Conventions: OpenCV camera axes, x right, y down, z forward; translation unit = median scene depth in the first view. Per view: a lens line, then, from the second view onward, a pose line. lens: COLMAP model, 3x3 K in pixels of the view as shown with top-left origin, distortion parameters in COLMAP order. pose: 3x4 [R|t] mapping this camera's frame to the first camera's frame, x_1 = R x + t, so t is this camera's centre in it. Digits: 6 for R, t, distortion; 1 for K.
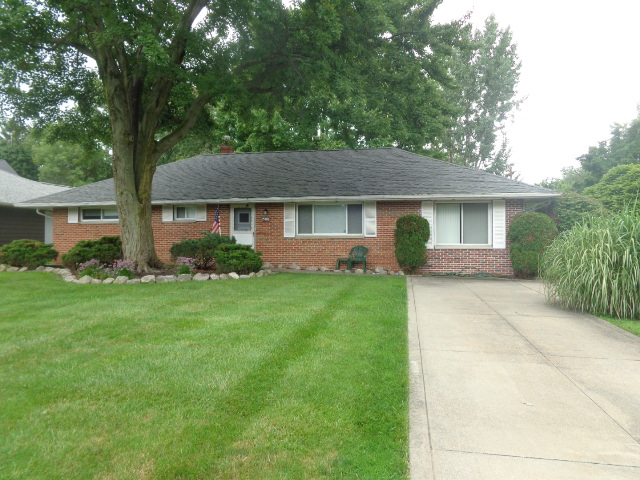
lens RADIAL K [[484.6, 0, 321.3], [0, 484.6, 238.0], [0, 0, 1]] dist [0.004172, 0.011336]
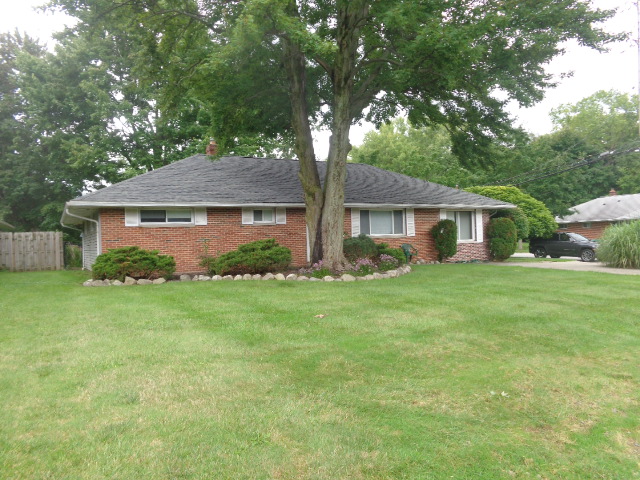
lens RADIAL K [[484.6, 0, 321.3], [0, 484.6, 238.0], [0, 0, 1]] dist [0.004172, 0.011336]
pose [[0.774823, -0.018513, 0.631907, -0.879955], [0.027110, 0.999625, -0.003955, 0.001226], [-0.631597, 0.020196, 0.775034, 0.161276]]
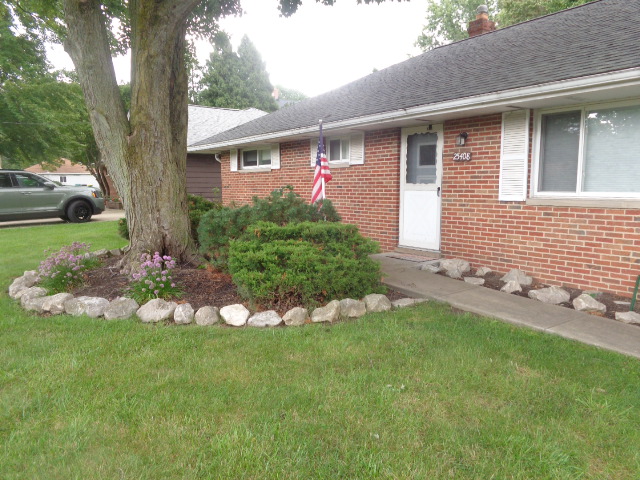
lens RADIAL K [[484.6, 0, 321.3], [0, 484.6, 238.0], [0, 0, 1]] dist [0.004172, 0.011336]
pose [[0.726060, 0.076606, -0.683351, 0.094095], [0.006487, 0.992968, 0.118208, -0.019358], [0.687601, -0.090259, 0.720457, 0.624781]]
